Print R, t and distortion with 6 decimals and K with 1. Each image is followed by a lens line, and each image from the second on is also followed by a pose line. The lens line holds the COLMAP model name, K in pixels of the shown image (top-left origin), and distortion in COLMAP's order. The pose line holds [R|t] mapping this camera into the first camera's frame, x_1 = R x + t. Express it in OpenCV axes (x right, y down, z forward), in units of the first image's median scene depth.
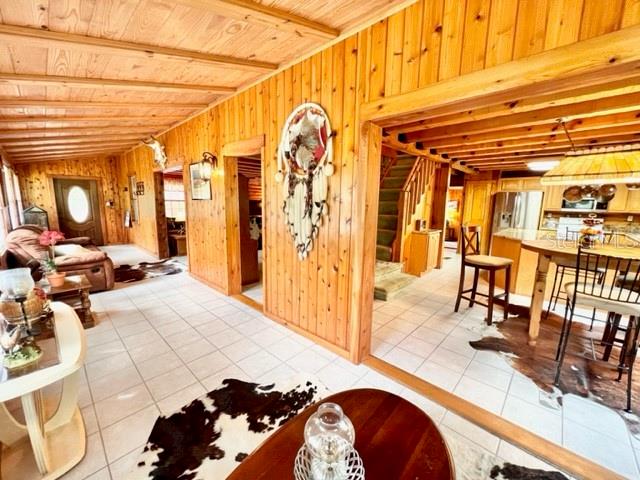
lens RADIAL K [[258.2, 0, 322.1], [0, 258.2, 240.2], [0, 0, 1]] dist [0.000020, 0.000213]
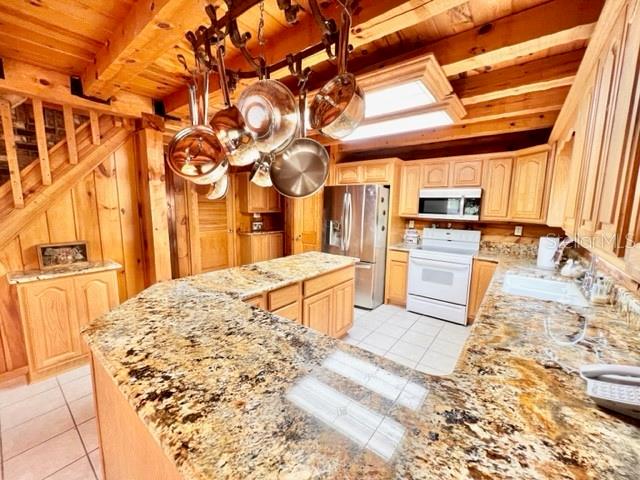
lens RADIAL K [[258.2, 0, 322.1], [0, 258.2, 240.2], [0, 0, 1]] dist [0.000020, 0.000213]
pose [[0.995822, -0.006702, 0.091073, 0.694903], [0.008277, 0.999823, -0.016925, -0.056325], [-0.090943, 0.017608, 0.995700, 0.457737]]
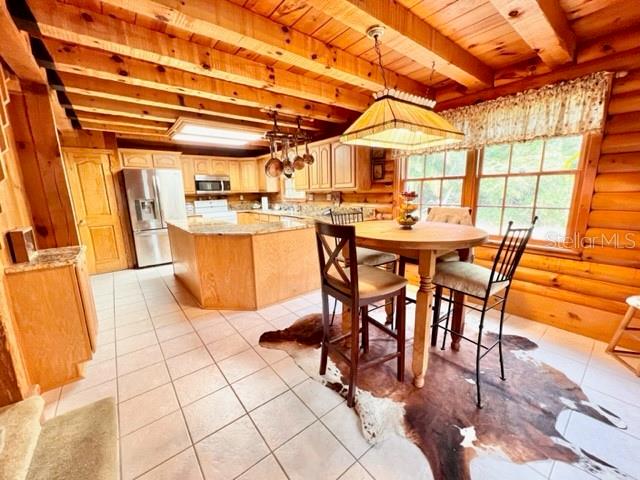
lens RADIAL K [[258.2, 0, 322.1], [0, 258.2, 240.2], [0, 0, 1]] dist [0.000020, 0.000213]
pose [[0.144961, -0.213051, 0.966227, 0.093879], [0.173339, 0.966908, 0.187195, -0.053073], [-0.974135, 0.140348, 0.177094, 0.471821]]
